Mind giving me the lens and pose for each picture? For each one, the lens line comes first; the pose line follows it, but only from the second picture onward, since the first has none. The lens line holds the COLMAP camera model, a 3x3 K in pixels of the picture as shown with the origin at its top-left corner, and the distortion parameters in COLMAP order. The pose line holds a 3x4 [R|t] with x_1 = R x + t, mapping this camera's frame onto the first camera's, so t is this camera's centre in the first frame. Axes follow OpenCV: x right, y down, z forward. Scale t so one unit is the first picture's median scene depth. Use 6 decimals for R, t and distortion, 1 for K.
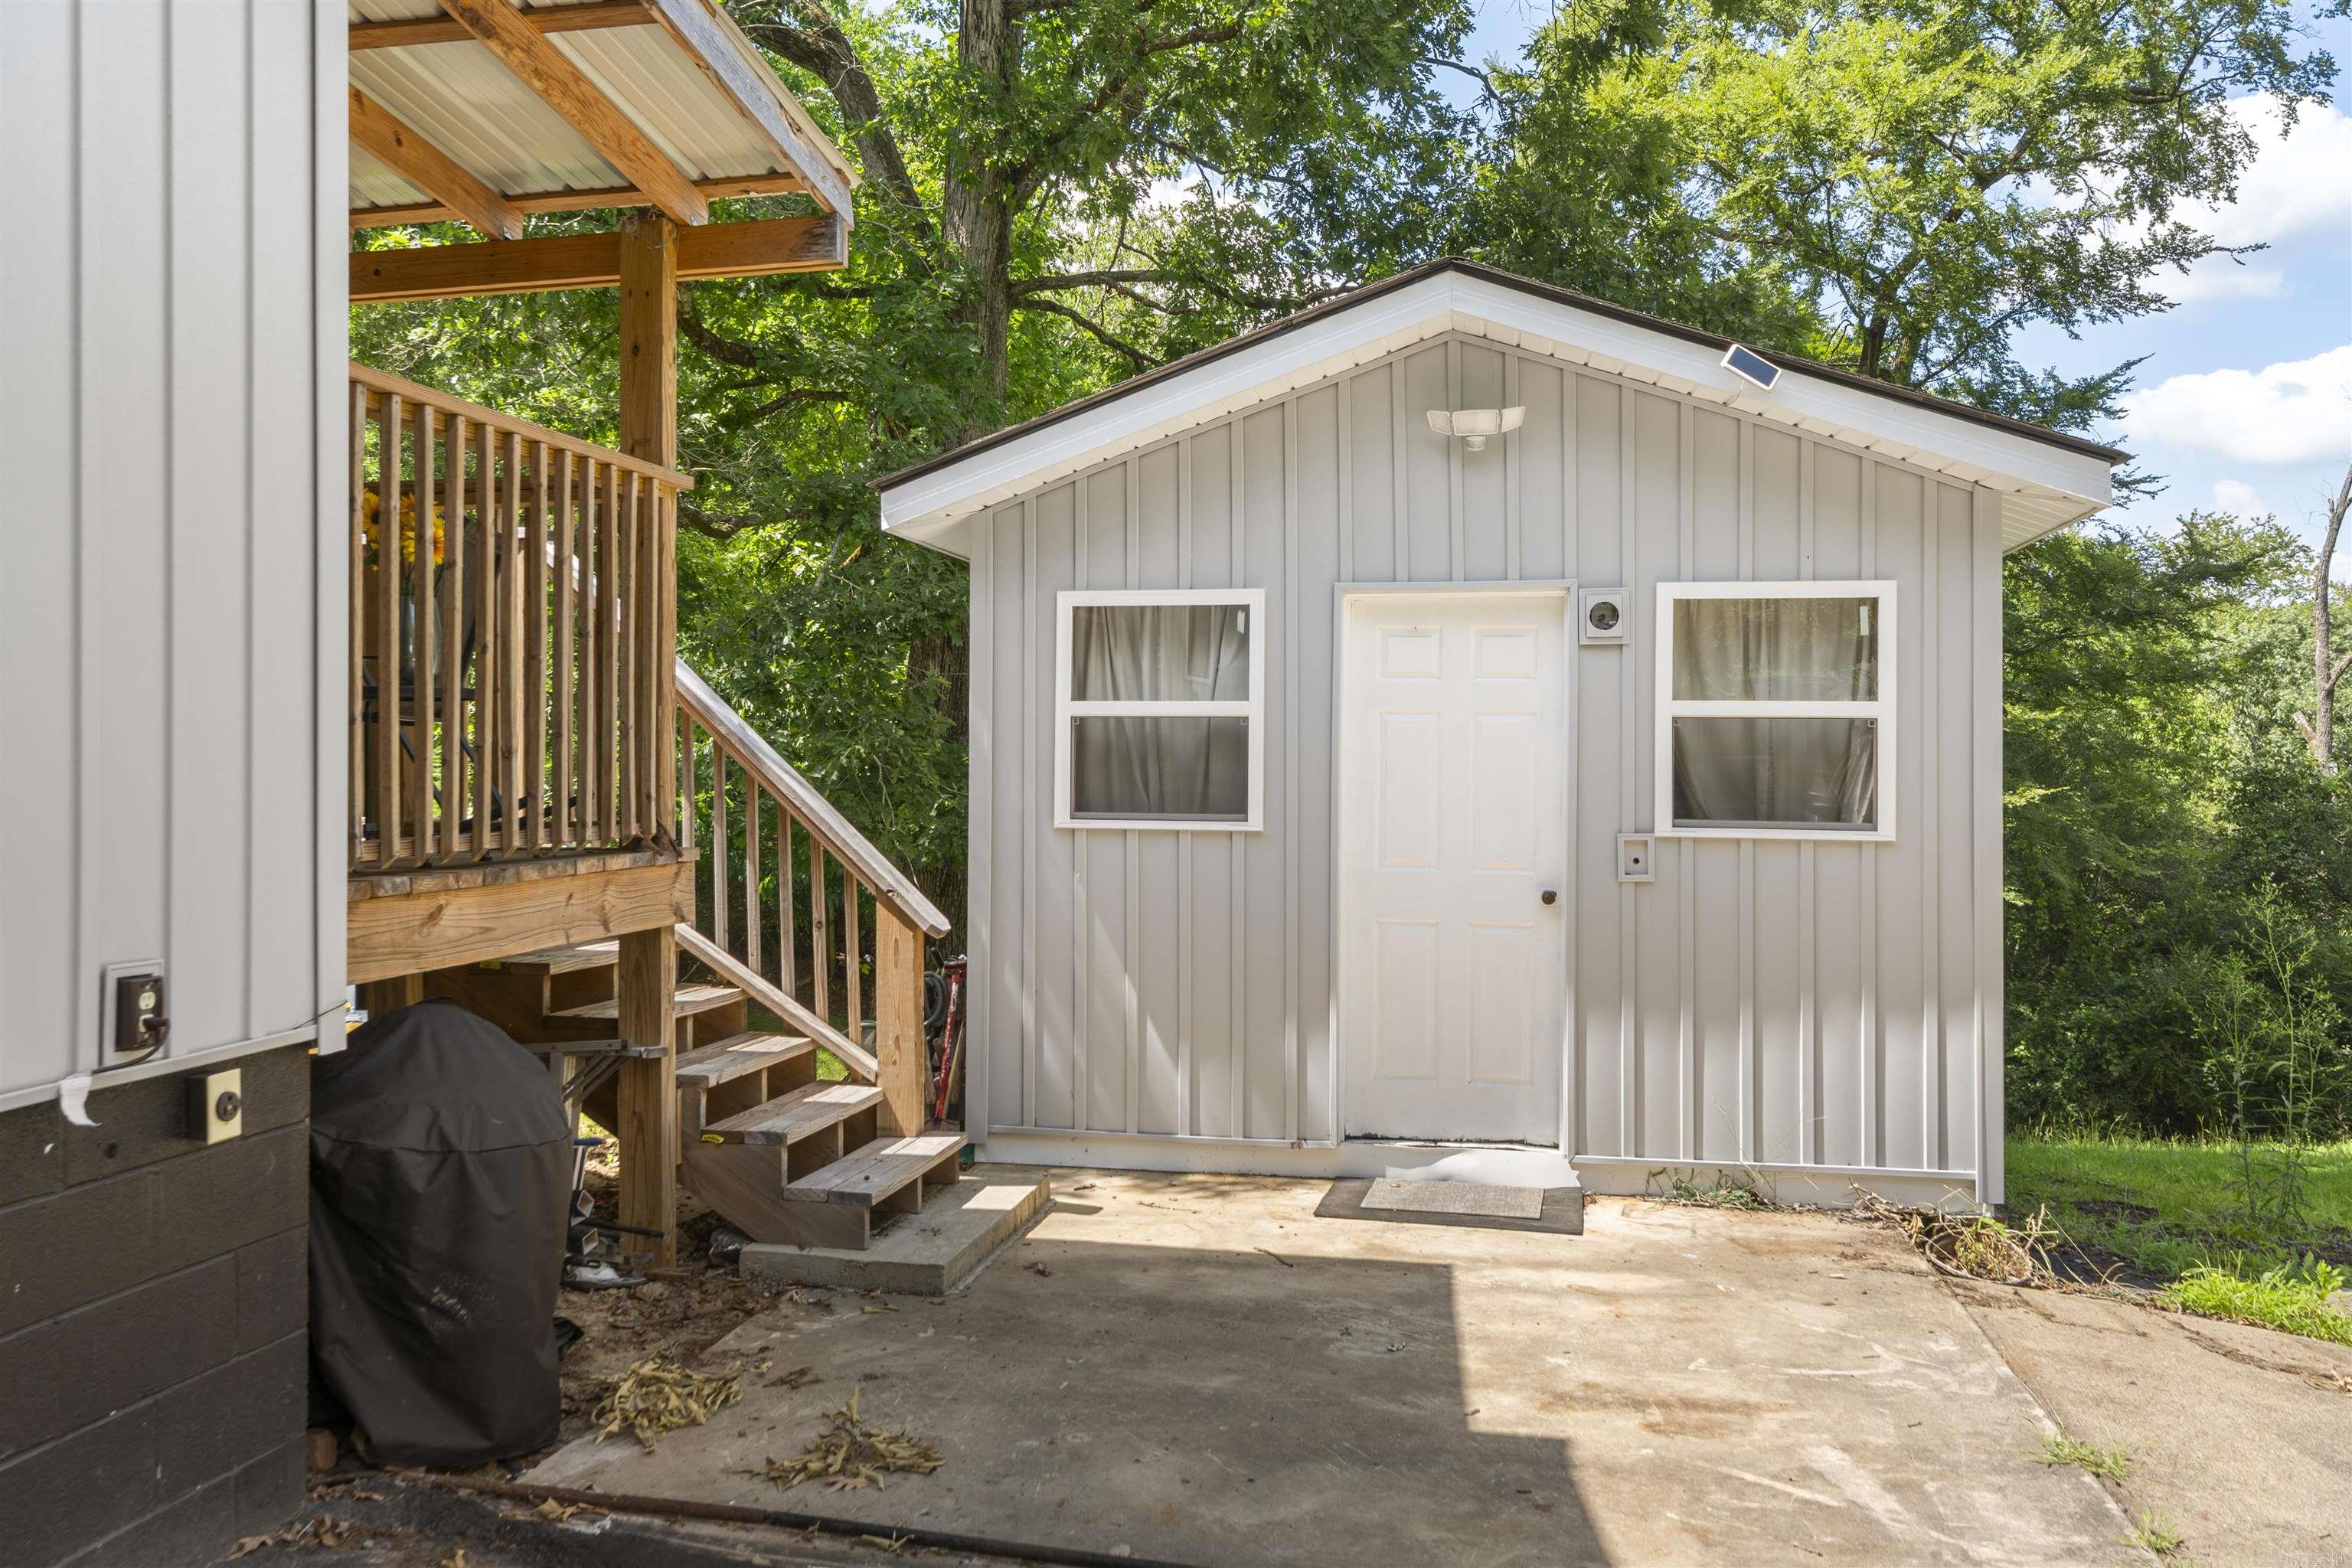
lens RADIAL K [[1810.5, 0, 1180.1], [0, 1810.5, 766.7], [0, 0, 1]] dist [-0.008022, 0.000064]
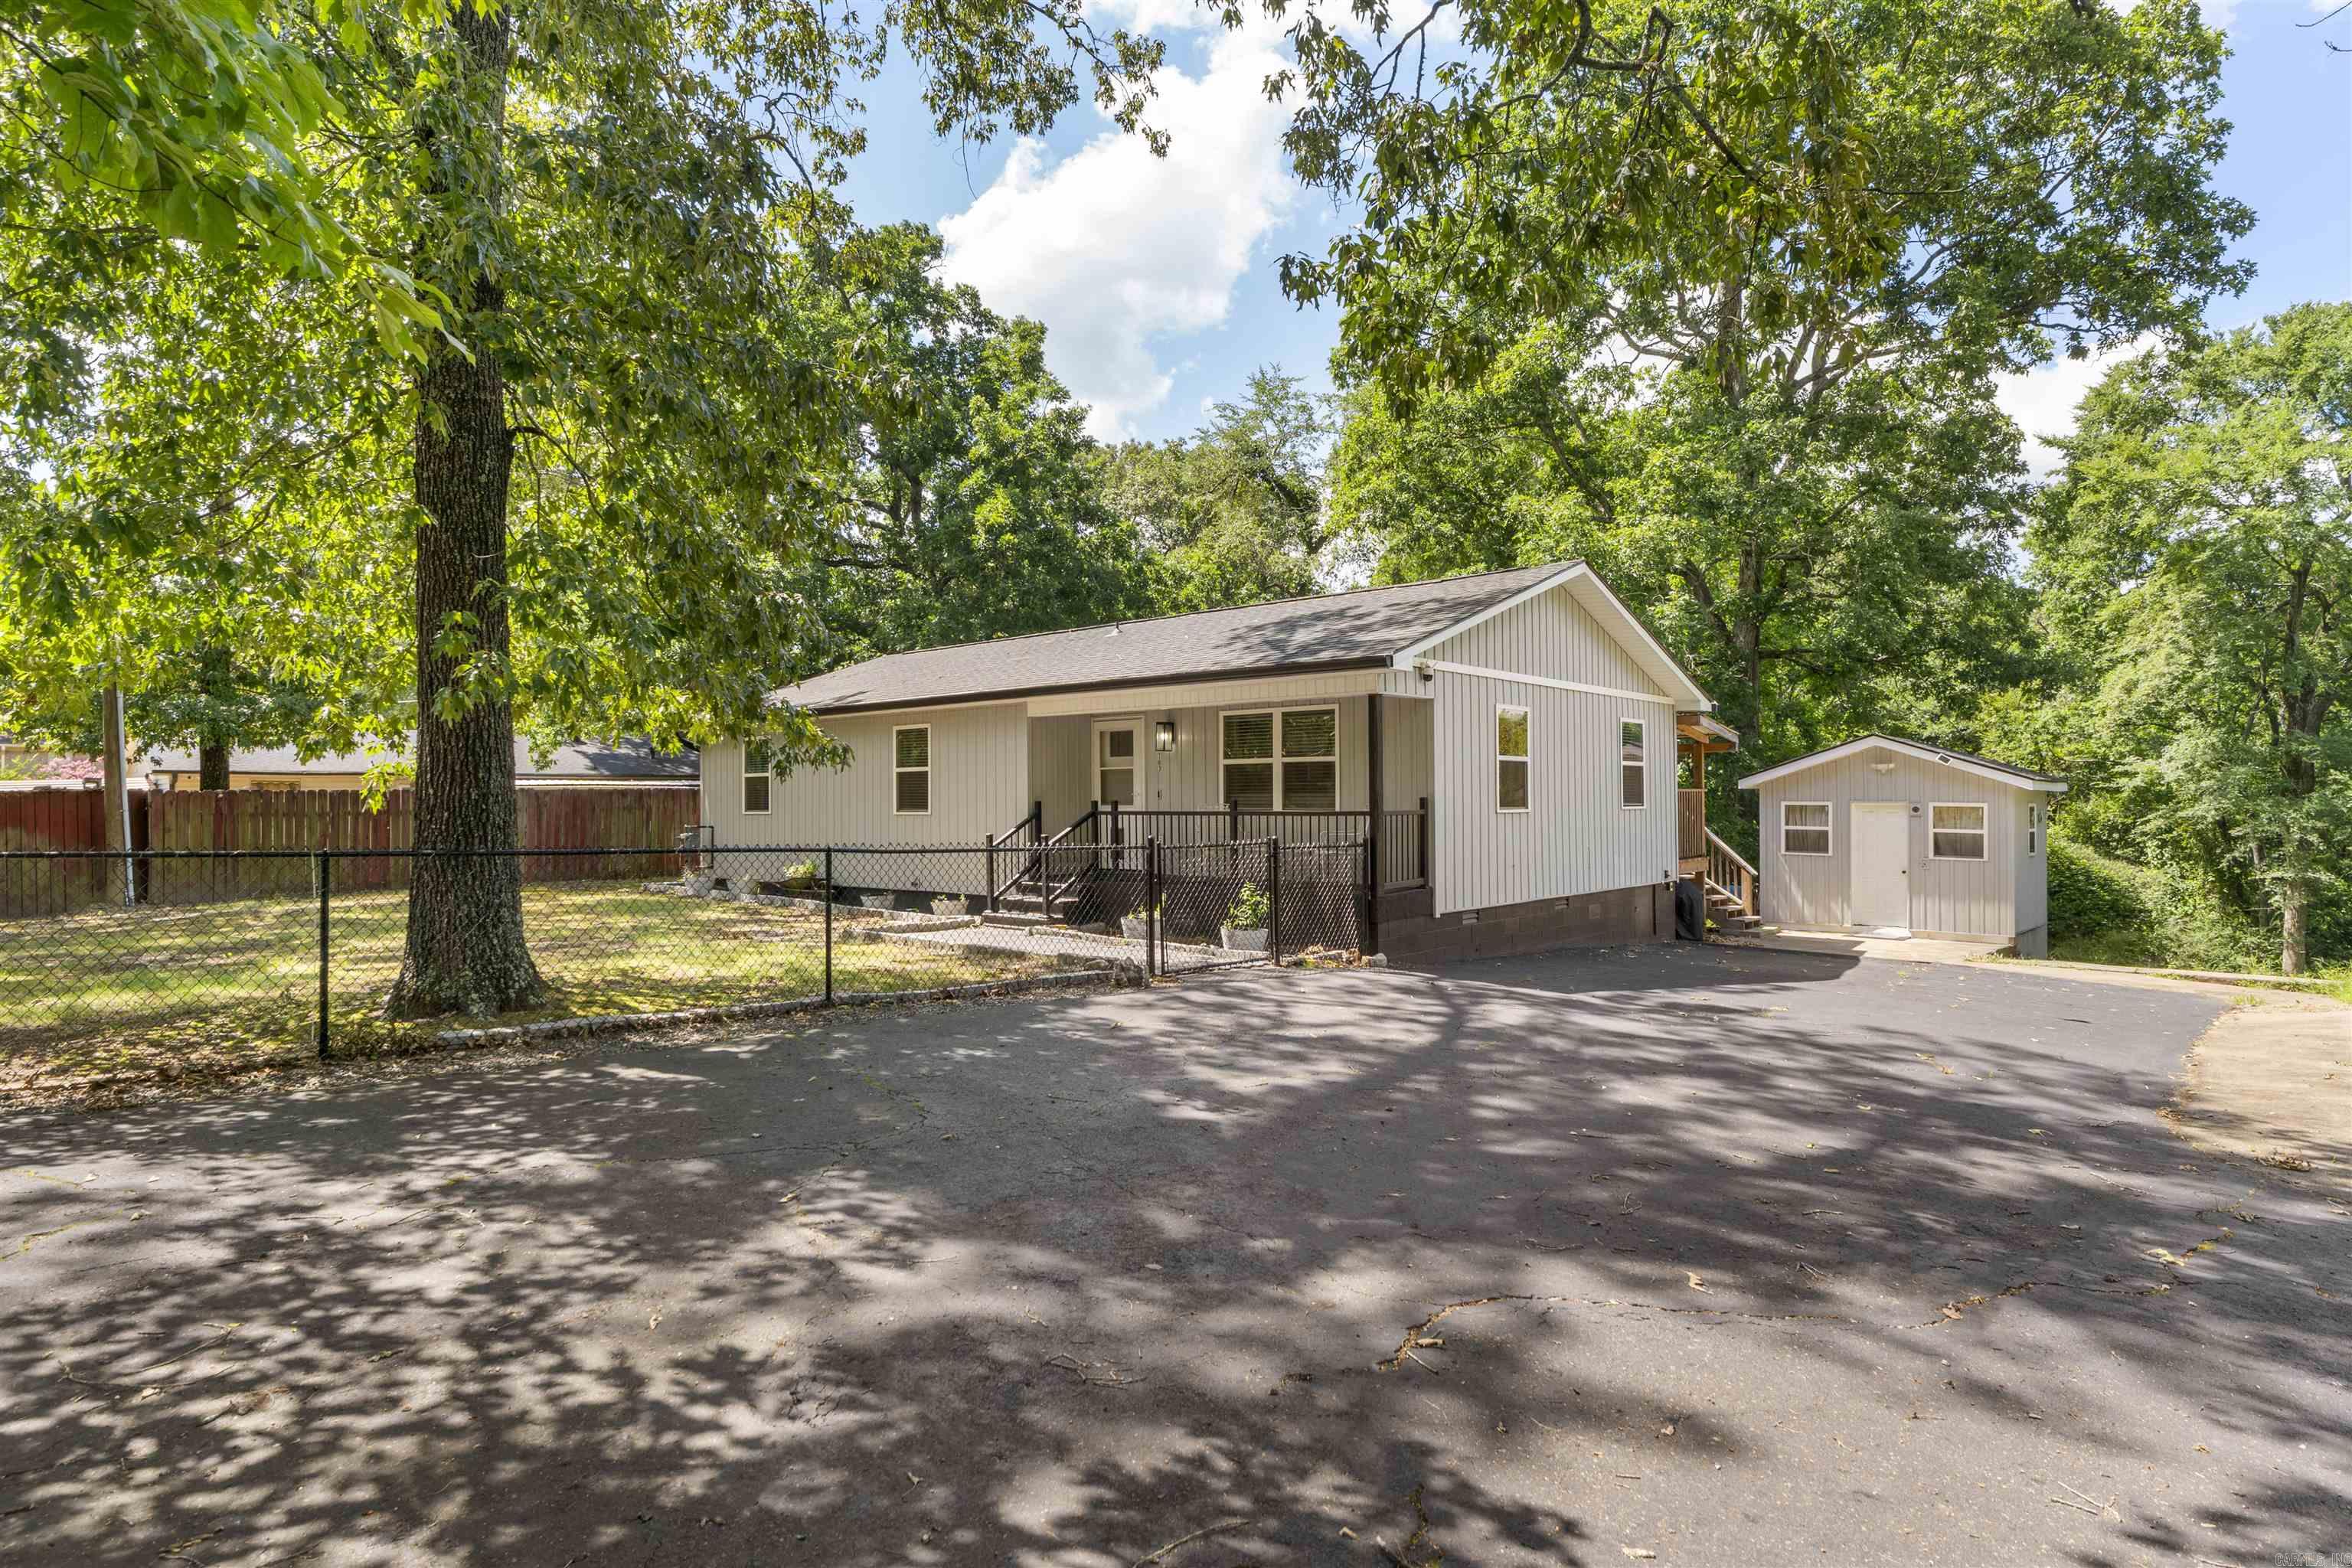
lens RADIAL K [[1284.0, 0, 1178.3], [0, 1284.0, 786.3], [0, 0, 1]] dist [-0.000665, 0.000103]
pose [[0.875998, -0.003239, -0.482304, 0.157180], [-0.000451, 0.999972, -0.007535, -0.108933], [0.482314, 0.006818, 0.875972, -2.530505]]
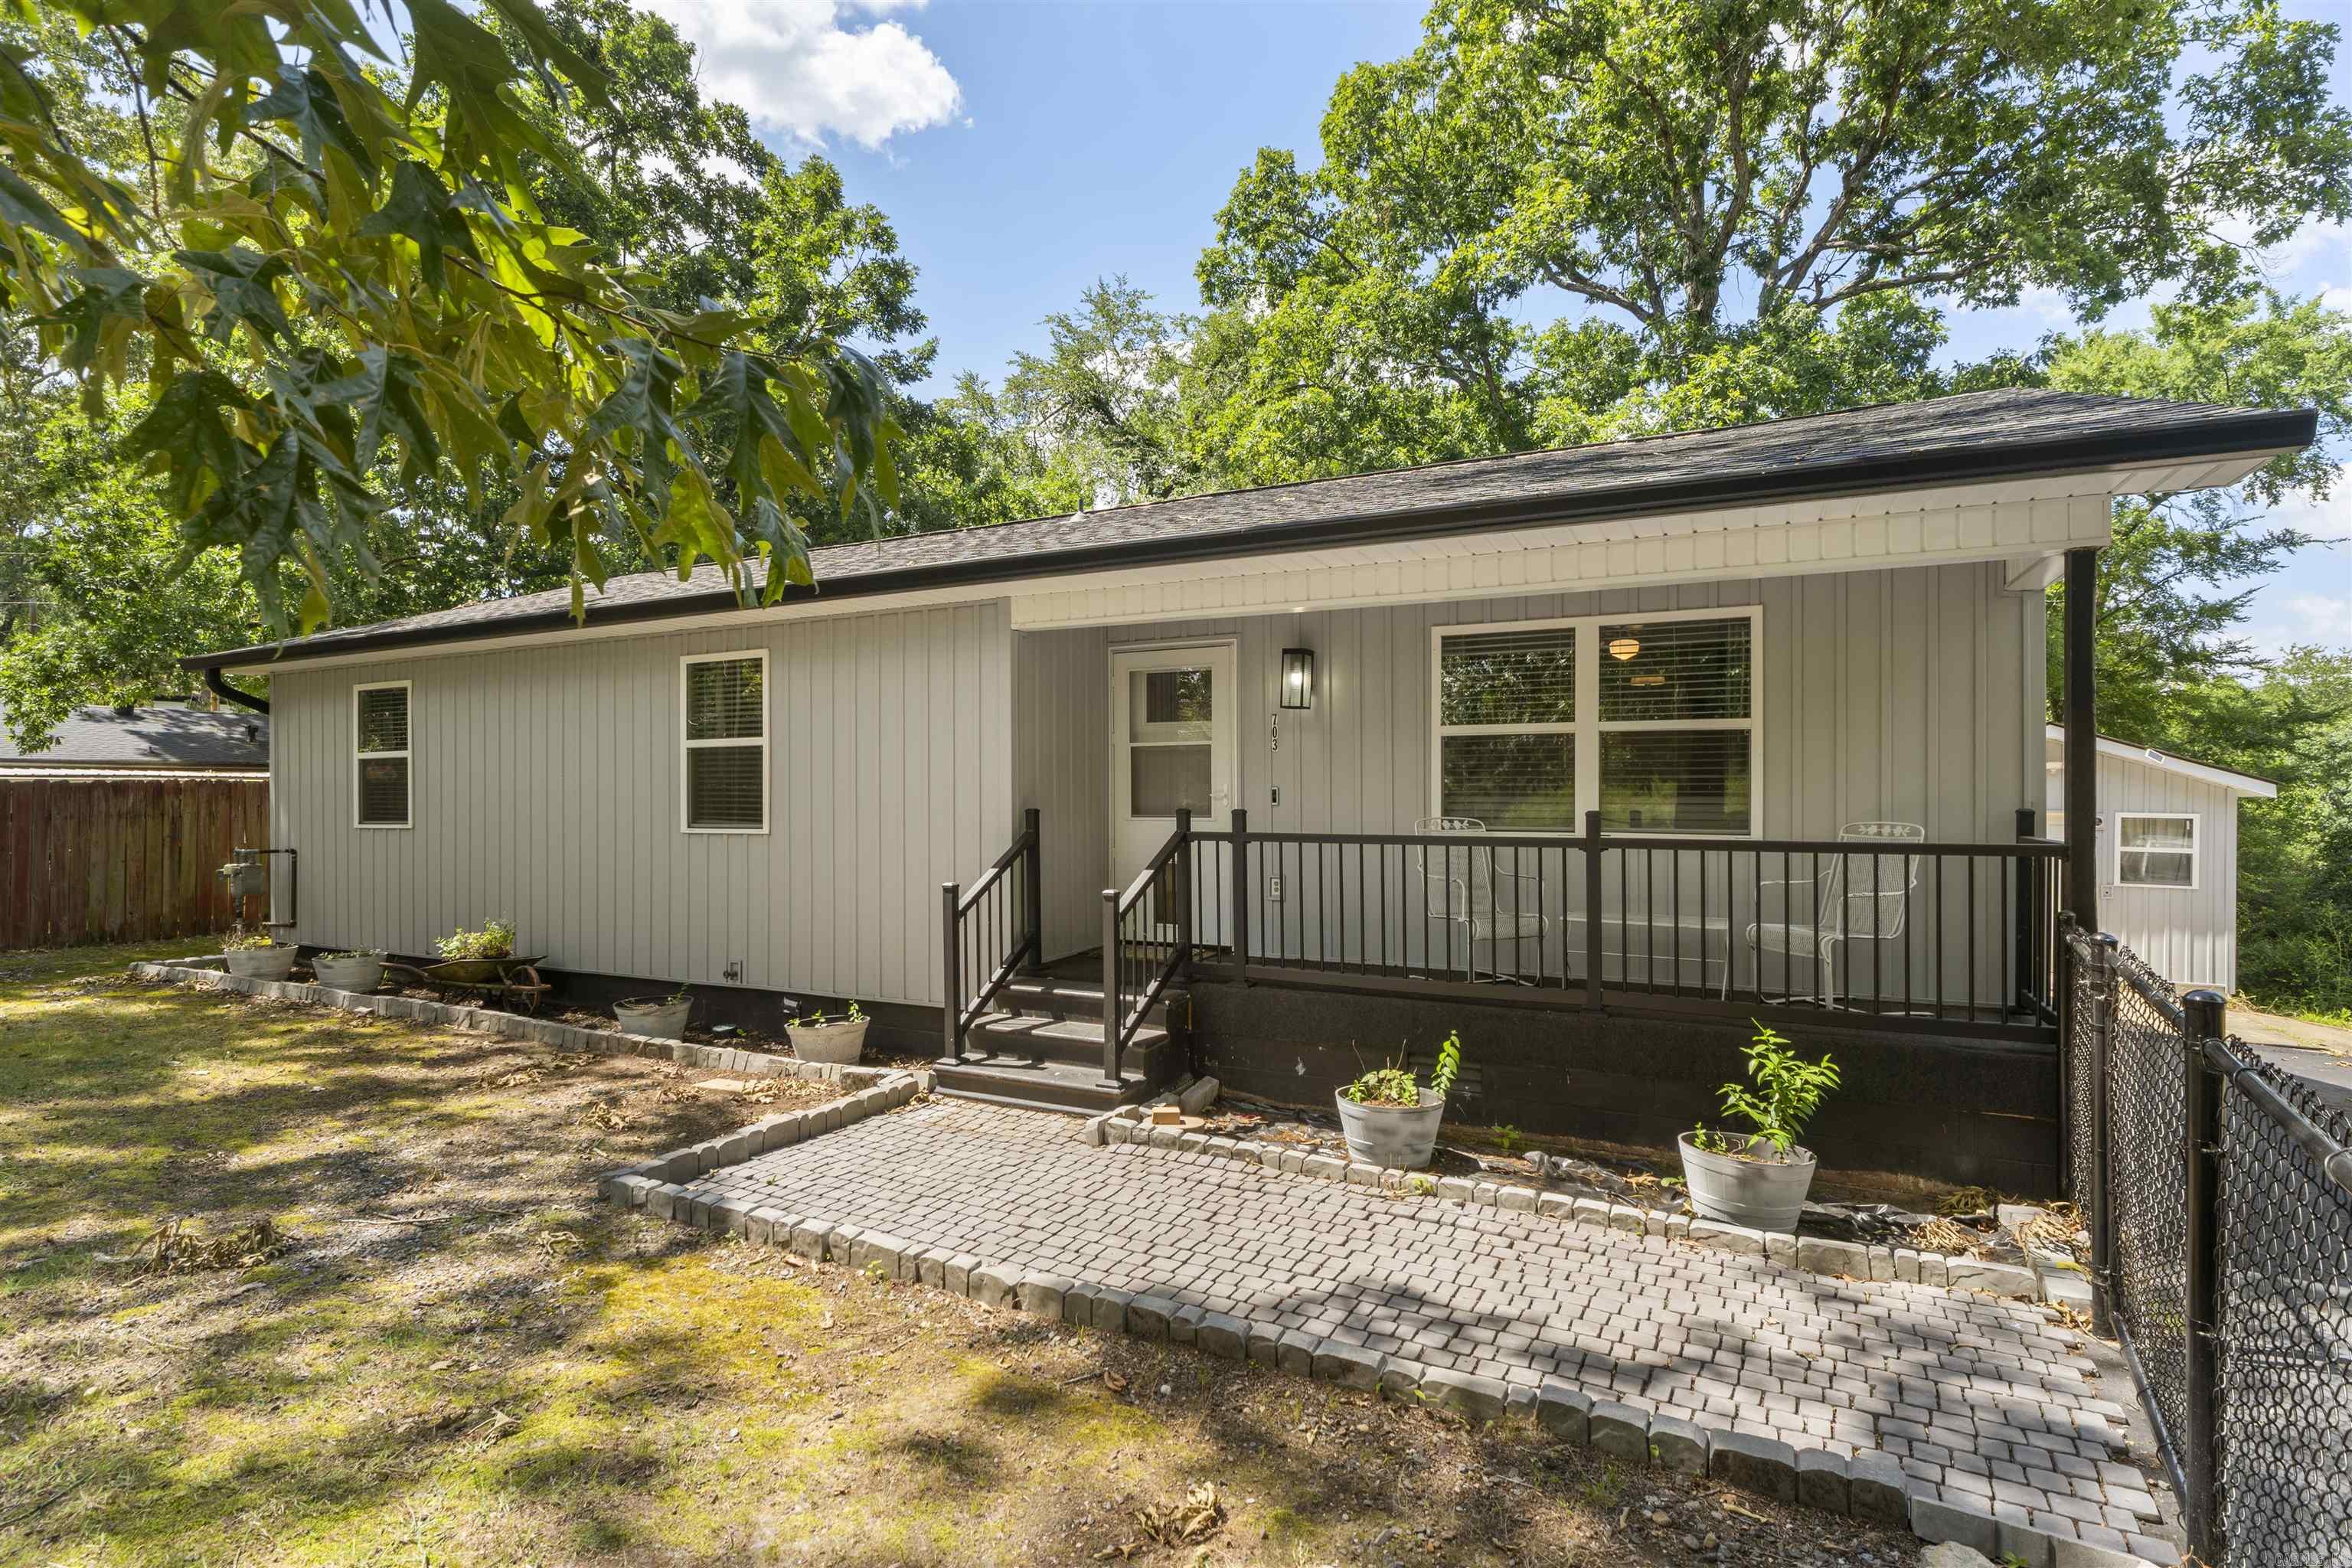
lens RADIAL K [[1163.3, 0, 1181.5], [0, 1163.3, 803.1], [0, 0, 1]] dist [-0.000681, 0.000095]
pose [[0.968995, 0.006273, -0.247002, -0.865315], [-0.005161, 0.999973, 0.005149, -0.109968], [0.247028, -0.003715, 0.969001, -1.501419]]
